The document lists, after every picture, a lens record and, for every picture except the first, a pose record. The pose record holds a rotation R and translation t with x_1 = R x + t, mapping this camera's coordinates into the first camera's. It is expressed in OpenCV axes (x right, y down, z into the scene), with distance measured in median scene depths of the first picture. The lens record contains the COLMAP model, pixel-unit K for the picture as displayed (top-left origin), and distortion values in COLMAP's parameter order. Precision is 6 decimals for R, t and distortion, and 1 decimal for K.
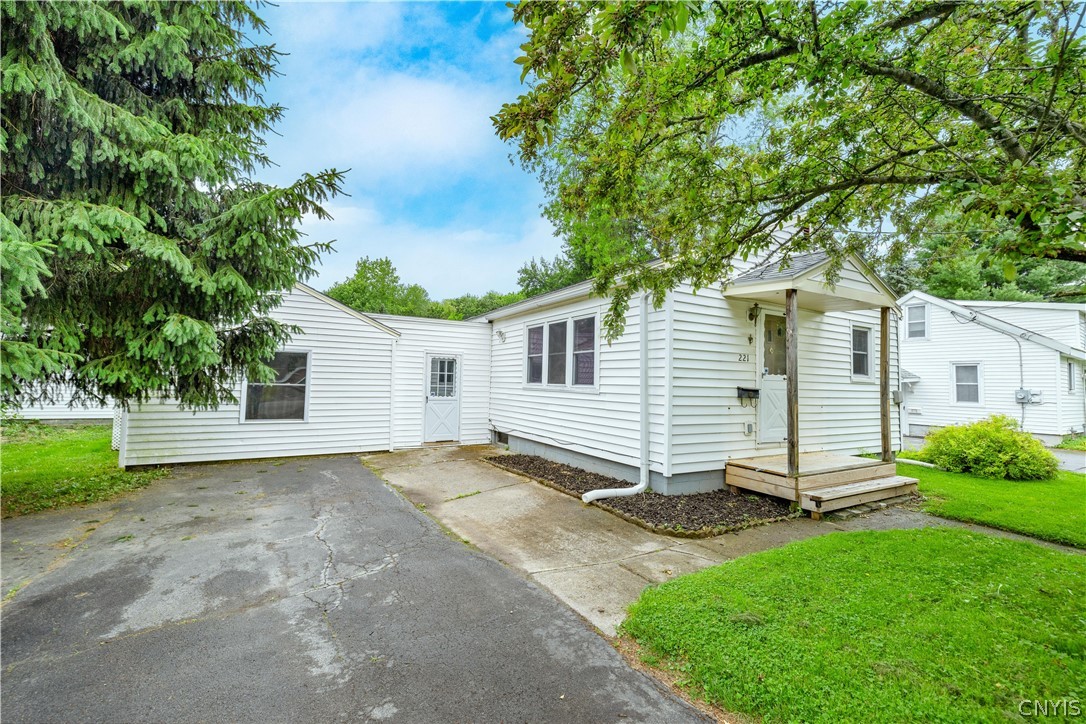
lens RADIAL K [[457.4, 0, 548.2], [0, 457.4, 364.6], [0, 0, 1]] dist [0.003636, 0.000036]
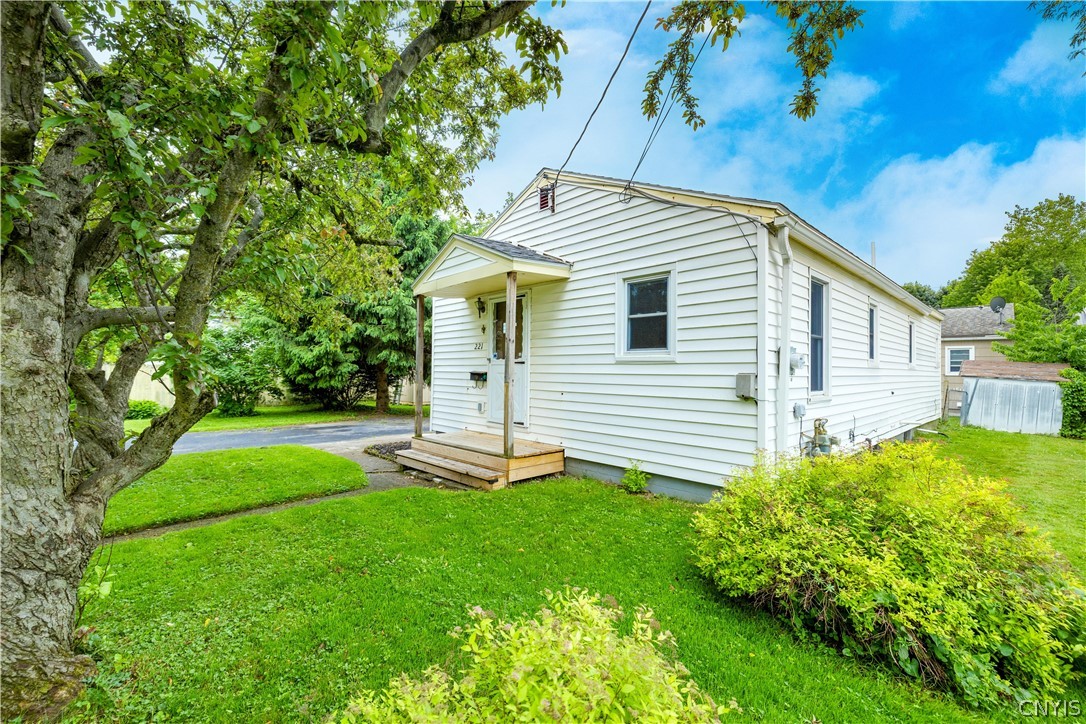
lens RADIAL K [[457.4, 0, 543.3], [0, 457.4, 361.3], [0, 0, 1]] dist [0.003636, 0.000036]
pose [[0.233347, -0.038359, -0.971637, 1.447621], [0.041478, 0.998705, -0.029466, 0.058643], [0.971509, -0.033426, 0.234636, 0.801434]]
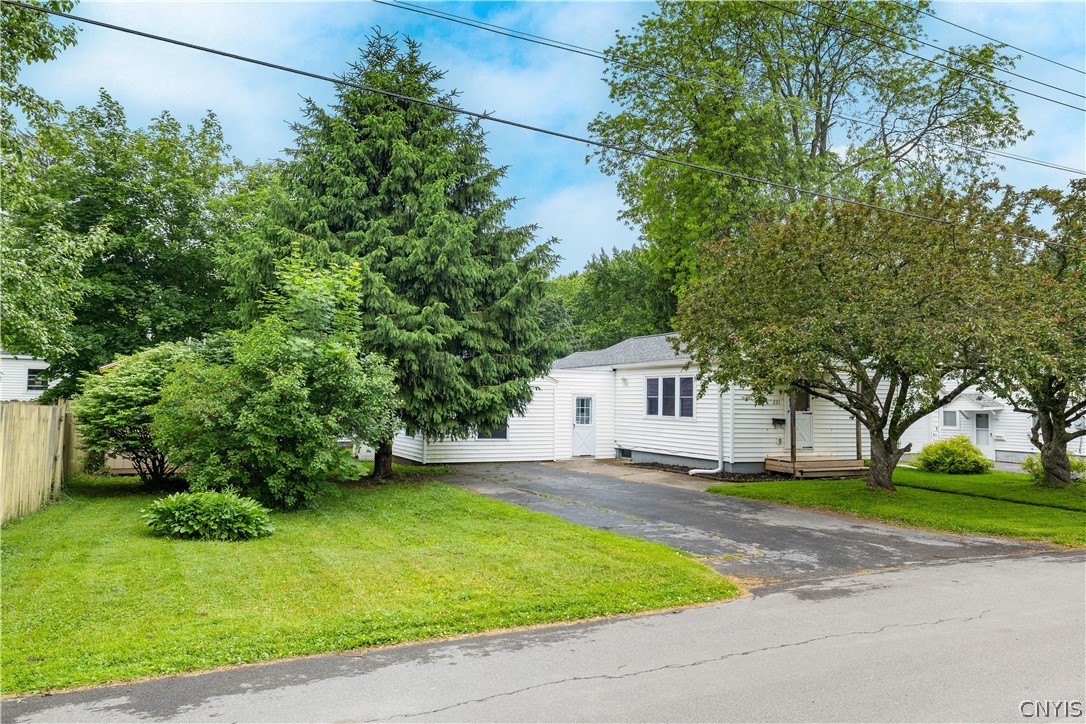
lens RADIAL K [[664.2, 0, 540.9], [0, 664.2, 360.4], [0, 0, 1]] dist [-0.004683, -0.000418]
pose [[0.993933, -0.012489, -0.109274, -0.195477], [0.009405, 0.999544, -0.028694, -0.103084], [0.109582, 0.027492, 0.993597, -1.578227]]
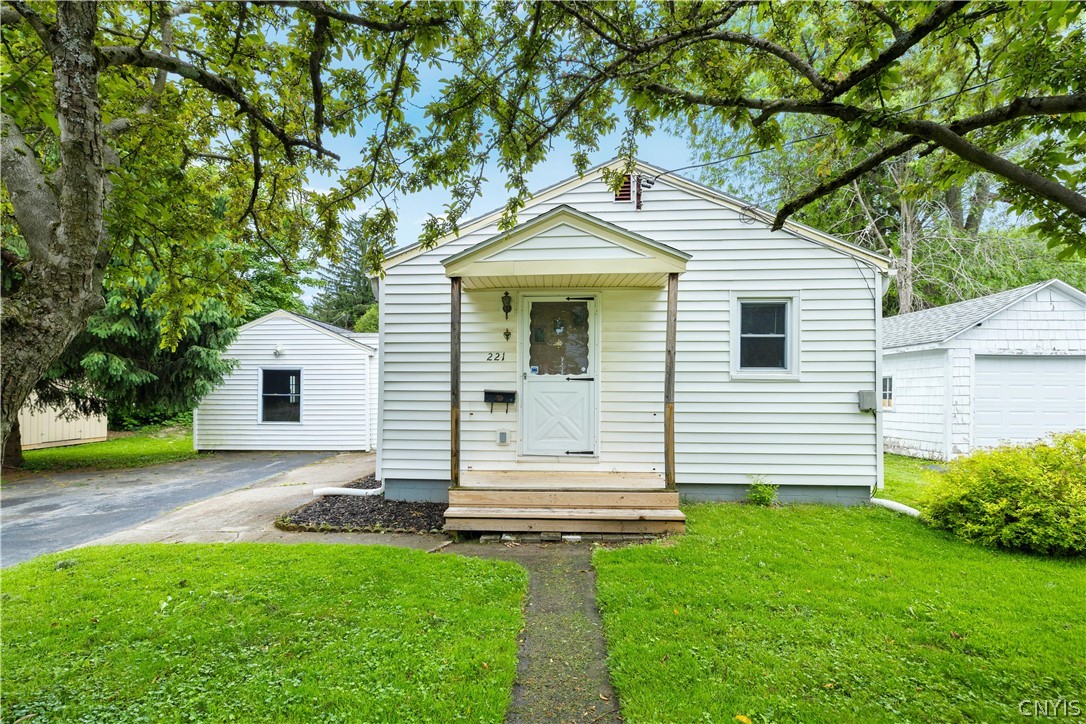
lens RADIAL K [[496.9, 0, 493.7], [0, 496.9, 387.6], [0, 0, 1]] dist [0.000737, 0.000489]
pose [[0.833962, -0.021941, -0.551386, 0.856965], [0.038869, 0.999063, 0.019034, 0.023606], [0.550451, -0.037305, 0.834033, 0.184584]]
